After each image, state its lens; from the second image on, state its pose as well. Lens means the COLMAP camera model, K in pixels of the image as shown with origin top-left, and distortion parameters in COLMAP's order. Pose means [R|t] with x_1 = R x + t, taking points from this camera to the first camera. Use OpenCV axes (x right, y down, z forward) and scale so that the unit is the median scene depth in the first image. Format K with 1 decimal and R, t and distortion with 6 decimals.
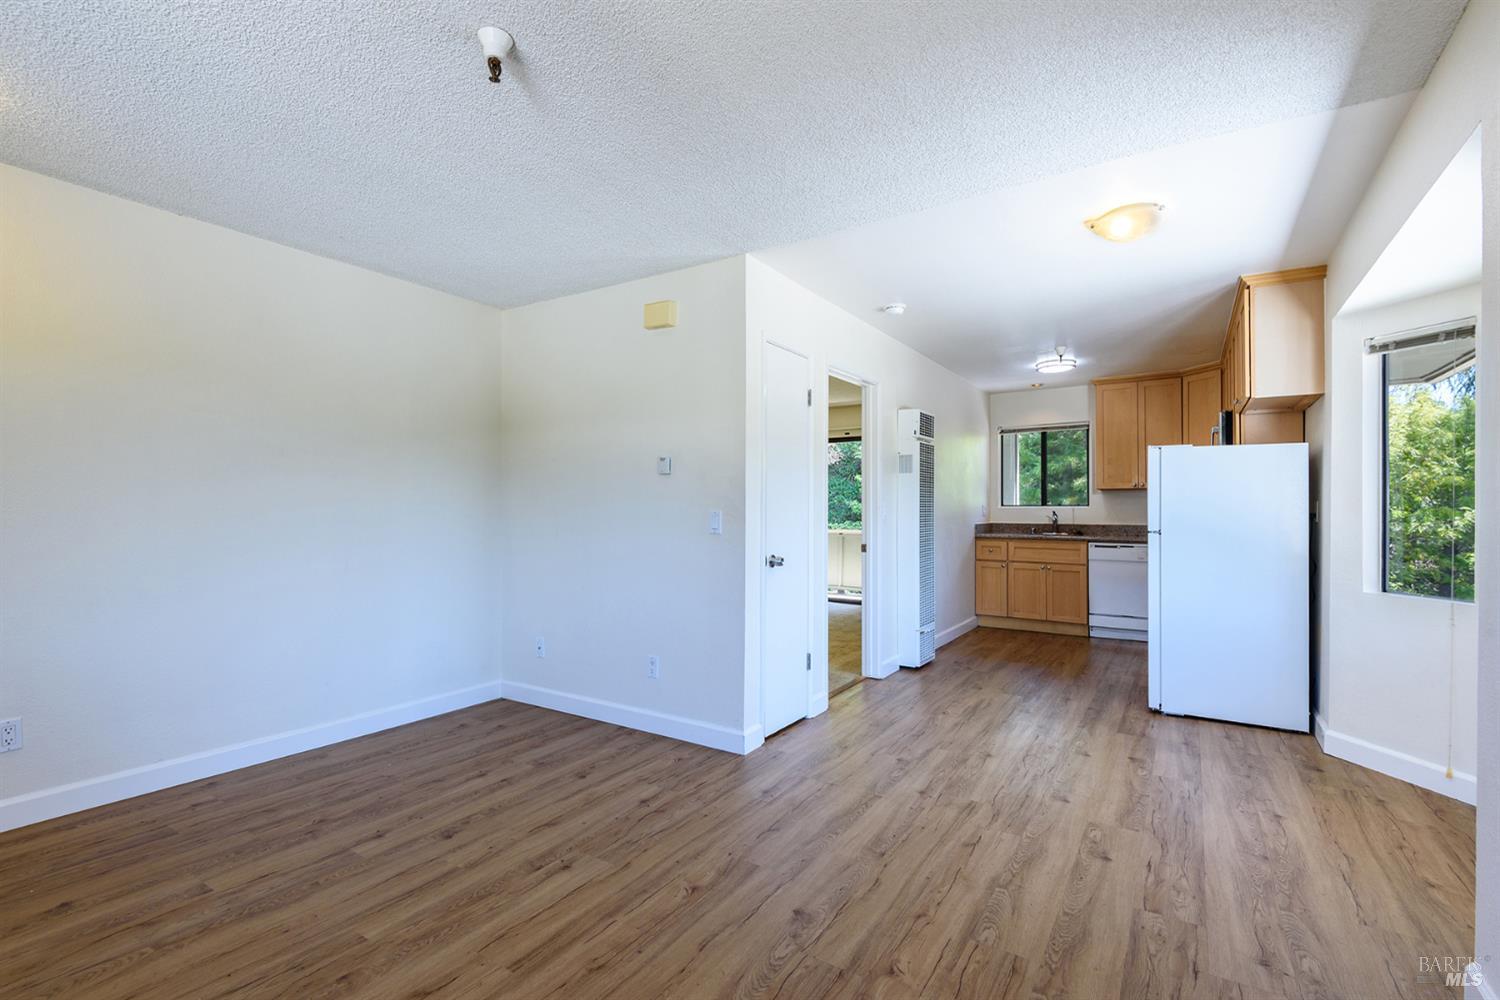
lens RADIAL K [[685.0, 0, 737.4], [0, 685.0, 509.1], [0, 0, 1]] dist [0.030176, -0.015591]
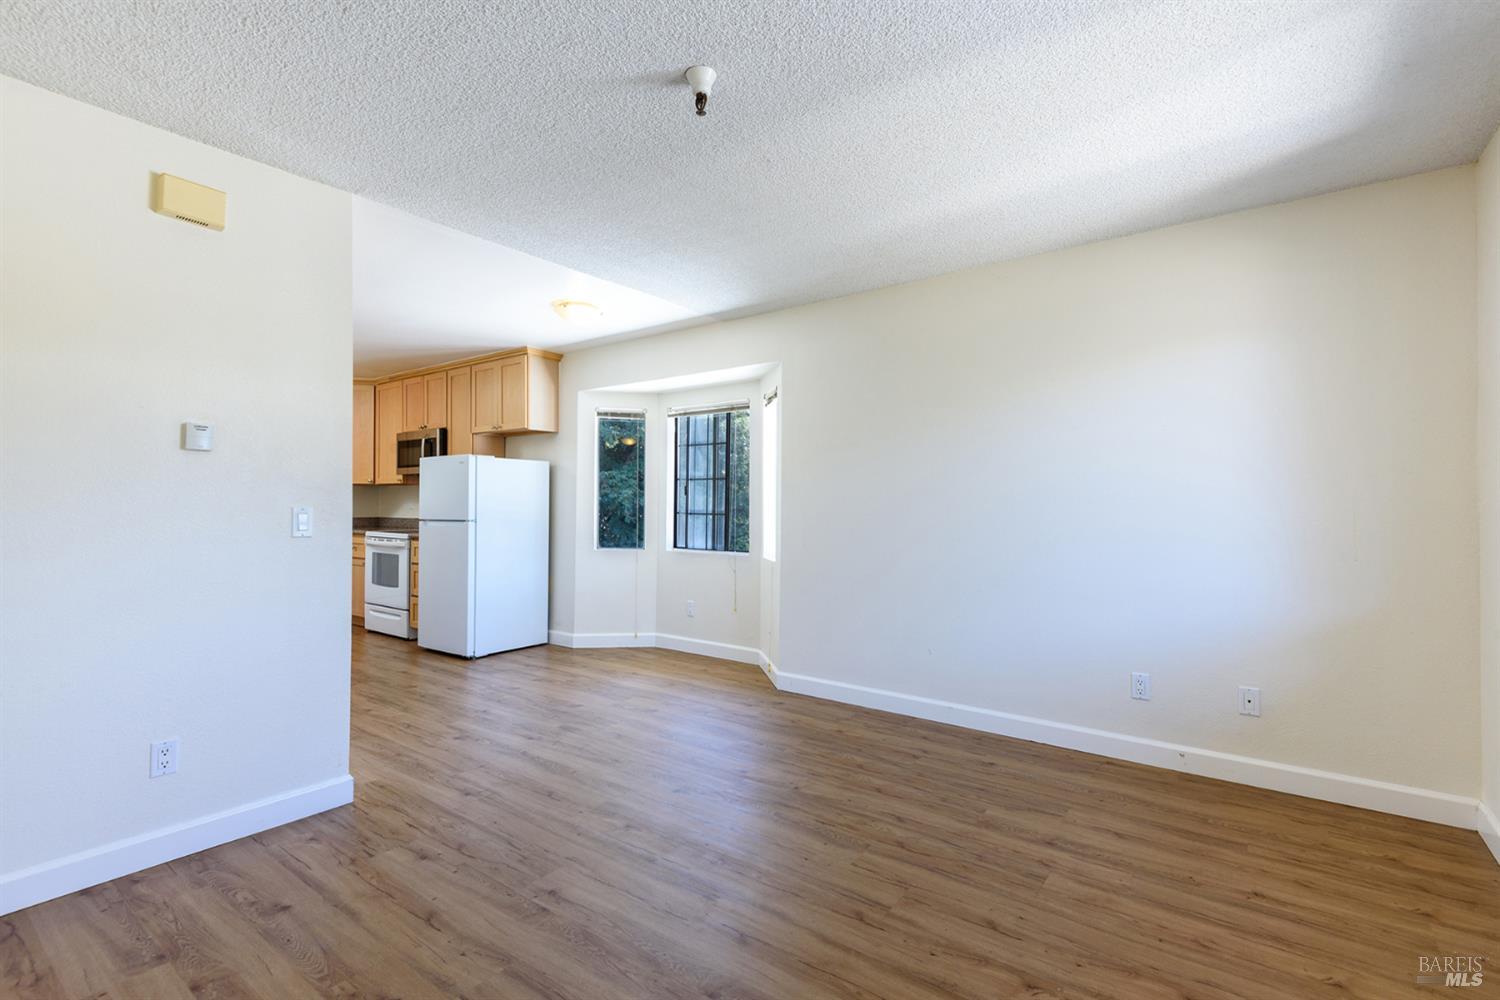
lens RADIAL K [[694.3, 0, 752.2], [0, 694.3, 491.7], [0, 0, 1]] dist [0.037715, -0.018495]
pose [[0.062790, 0.014240, 0.997925, -0.862733], [0.002963, 0.999891, -0.014455, -0.001517], [-0.998022, 0.003864, 0.062741, 0.494093]]
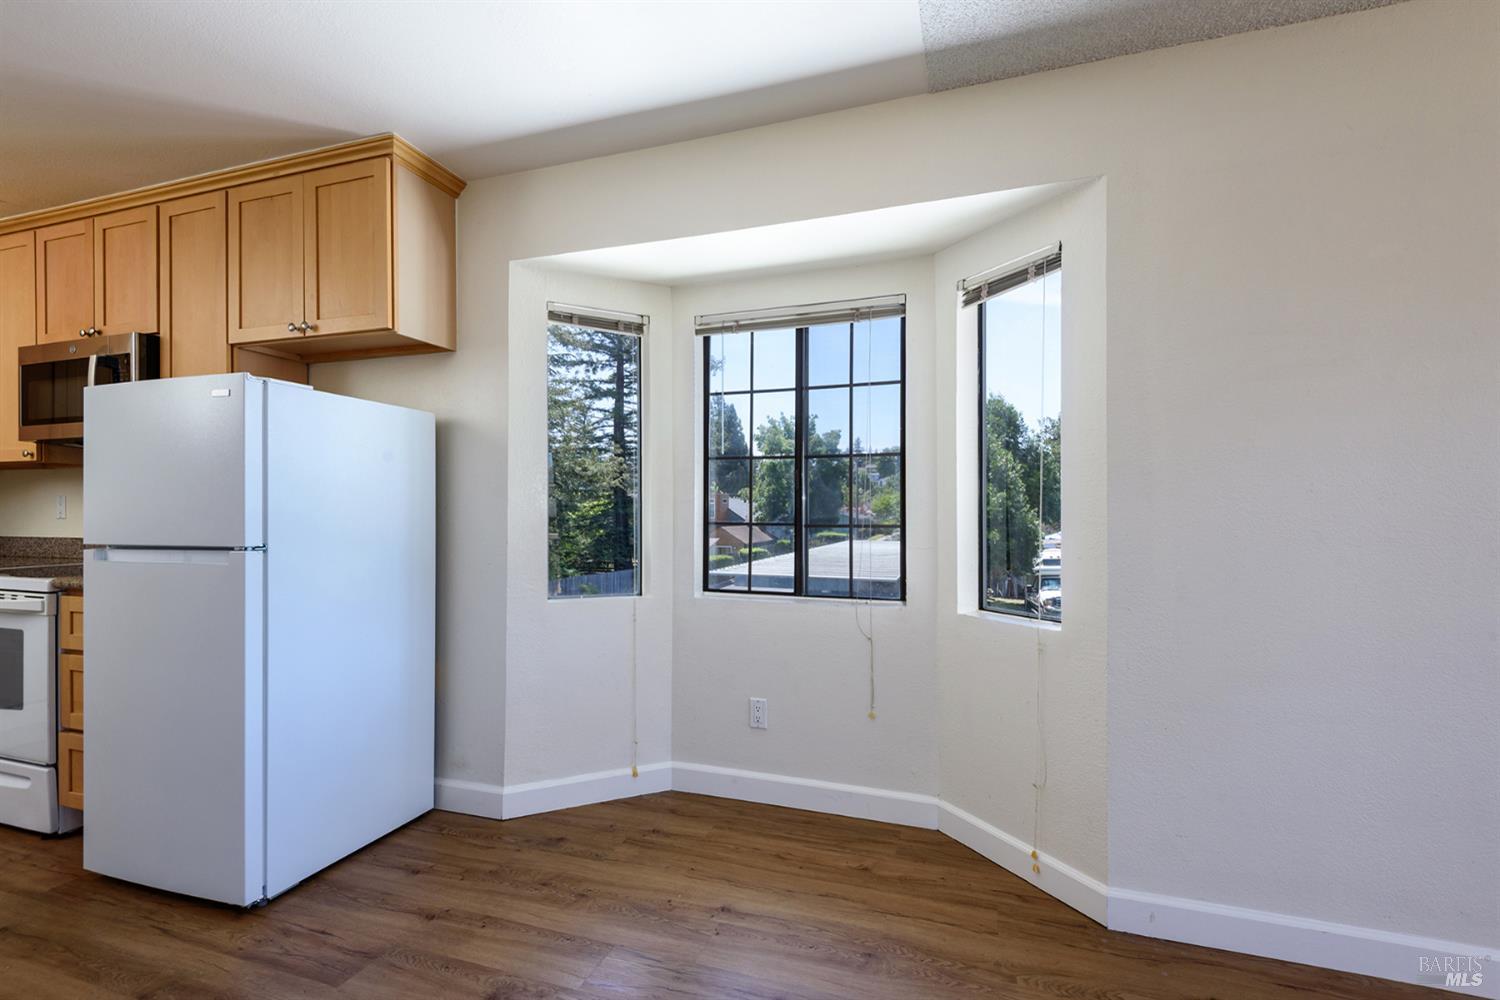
lens RADIAL K [[685.0, 0, 737.4], [0, 685.0, 509.1], [0, 0, 1]] dist [0.030176, -0.015591]
pose [[-0.246481, -0.002682, 0.969144, 0.043002], [0.002840, 0.999990, 0.003490, 0.005092], [-0.969144, 0.003613, -0.246470, 0.998099]]
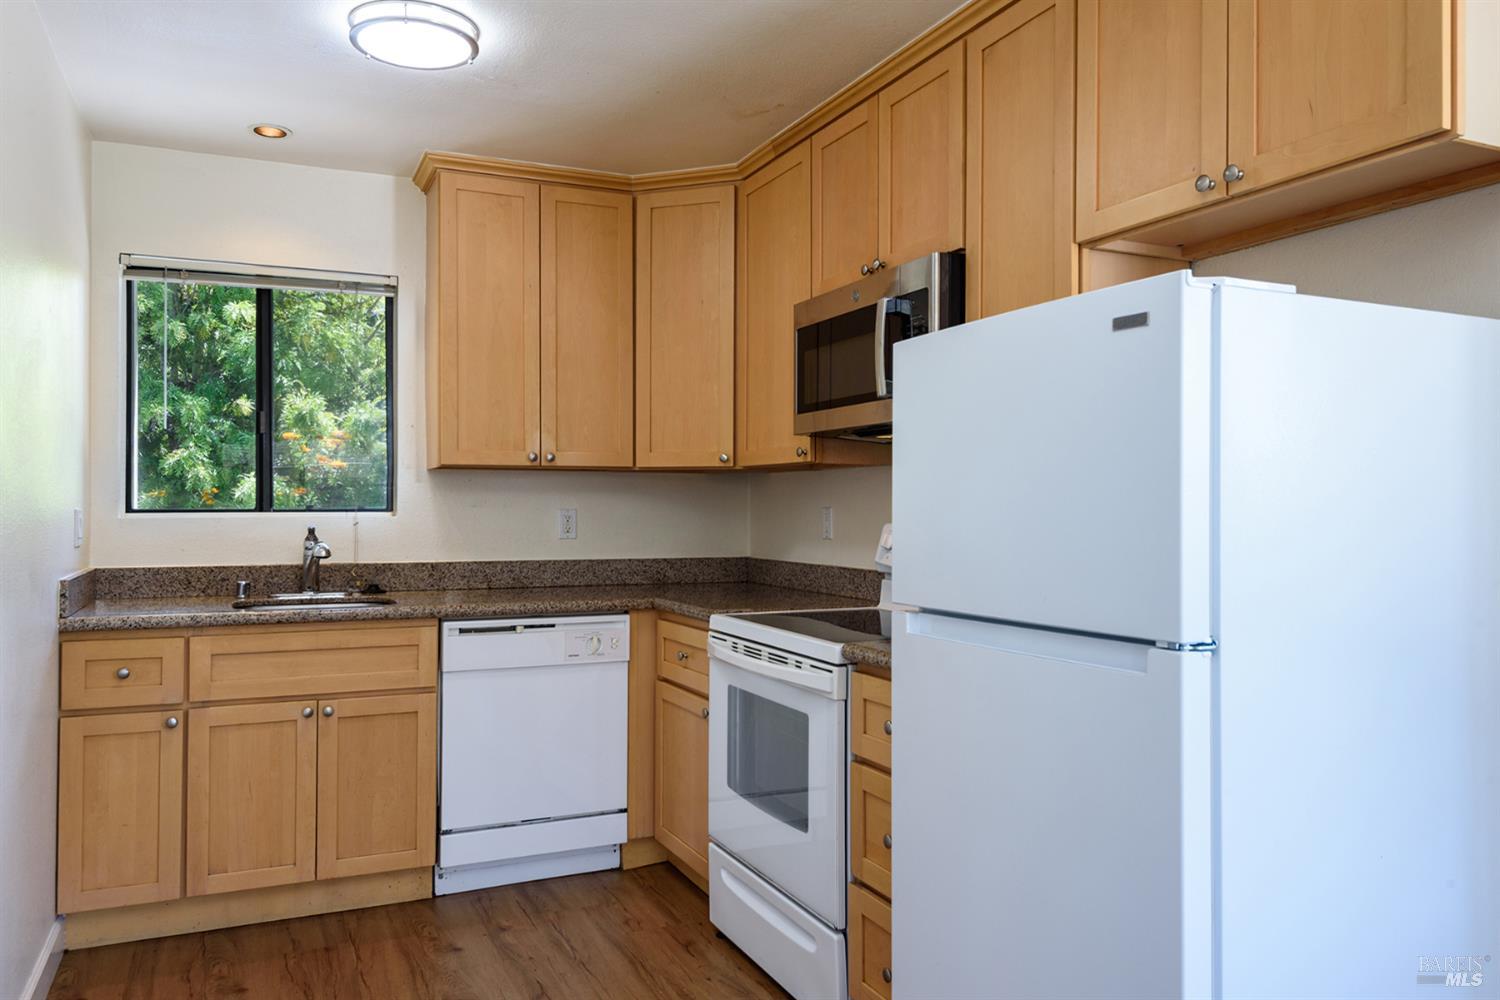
lens RADIAL K [[1091.6, 0, 738.8], [0, 1091.6, 497.1], [0, 0, 1]] dist [0.033249, -0.000261]
pose [[0.534505, 0.006893, 0.845137, 0.266856], [-0.001074, 0.999971, -0.007476, -0.017909], [-0.845165, 0.003088, 0.534497, 1.185126]]
